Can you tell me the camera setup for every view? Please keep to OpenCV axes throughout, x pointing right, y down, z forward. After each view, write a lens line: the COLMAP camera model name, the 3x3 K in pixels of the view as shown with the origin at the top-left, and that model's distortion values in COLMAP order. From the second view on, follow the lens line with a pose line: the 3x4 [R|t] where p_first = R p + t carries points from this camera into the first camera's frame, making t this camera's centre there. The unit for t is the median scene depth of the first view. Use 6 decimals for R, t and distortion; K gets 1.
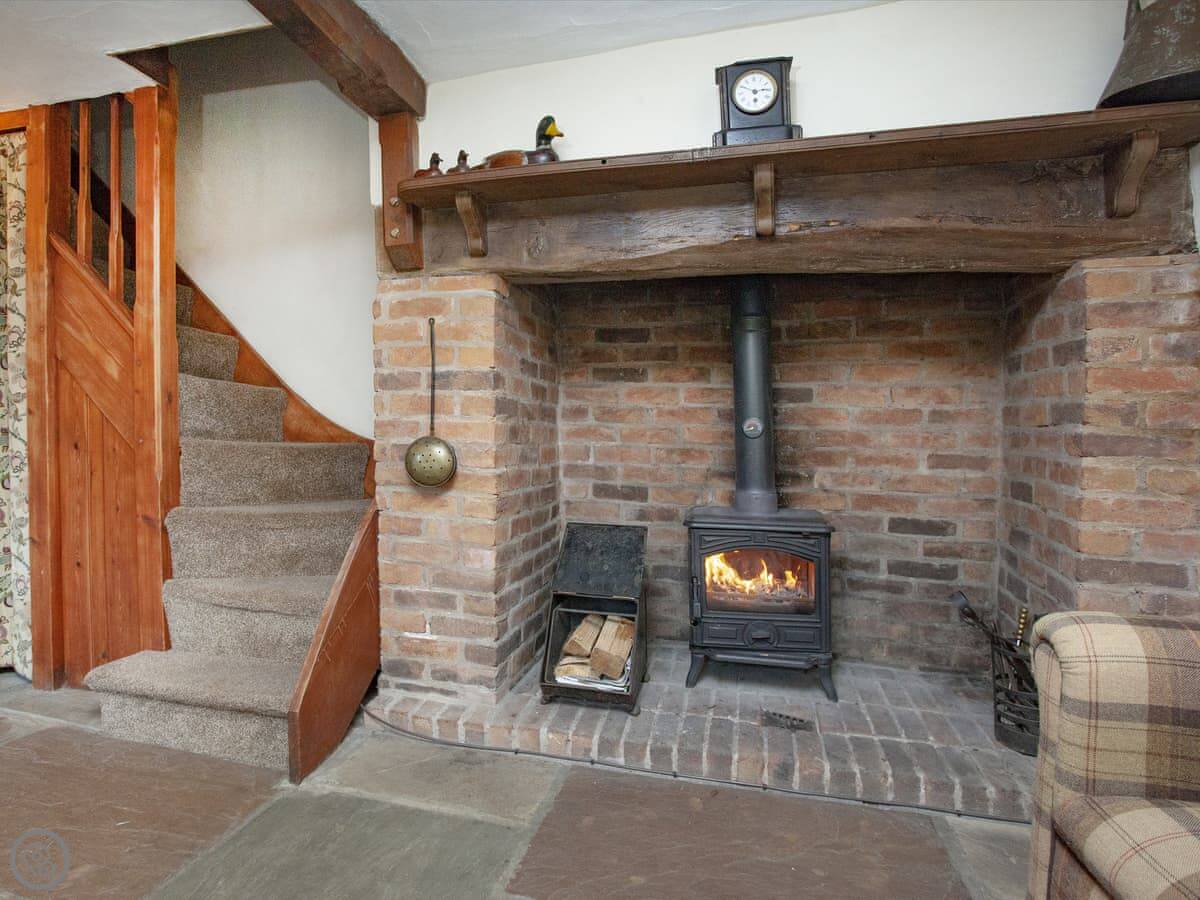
lens RADIAL K [[665.3, 0, 599.1], [0, 665.3, 456.9], [0, 0, 1]] dist [-0.075936, 0.028369]
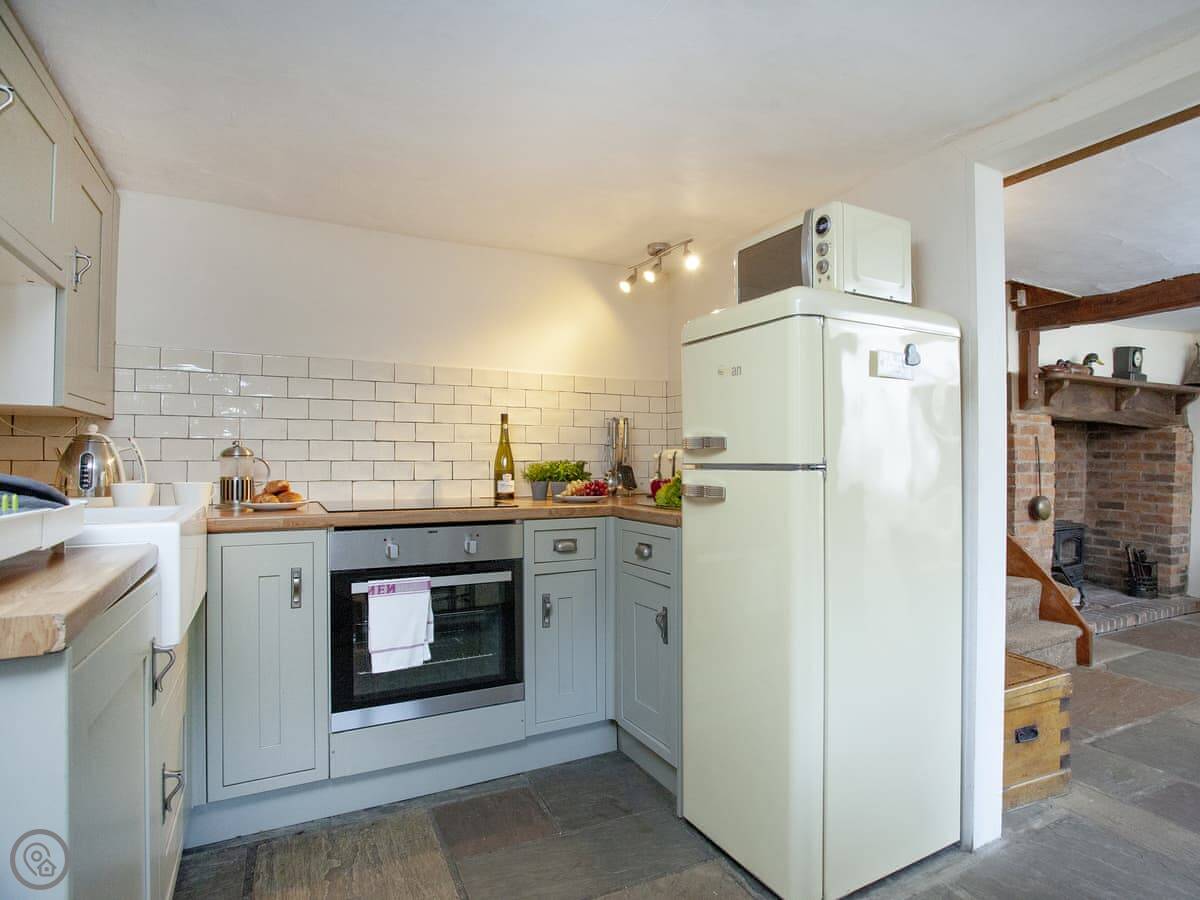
lens RADIAL K [[723.3, 0, 594.4], [0, 723.3, 462.4], [0, 0, 1]] dist [-0.067259, 0.037344]
pose [[0.720447, -0.018427, 0.693265, -2.646187], [0.028342, 0.999594, -0.002884, -0.160116], [-0.692930, 0.021726, 0.720677, 0.383309]]
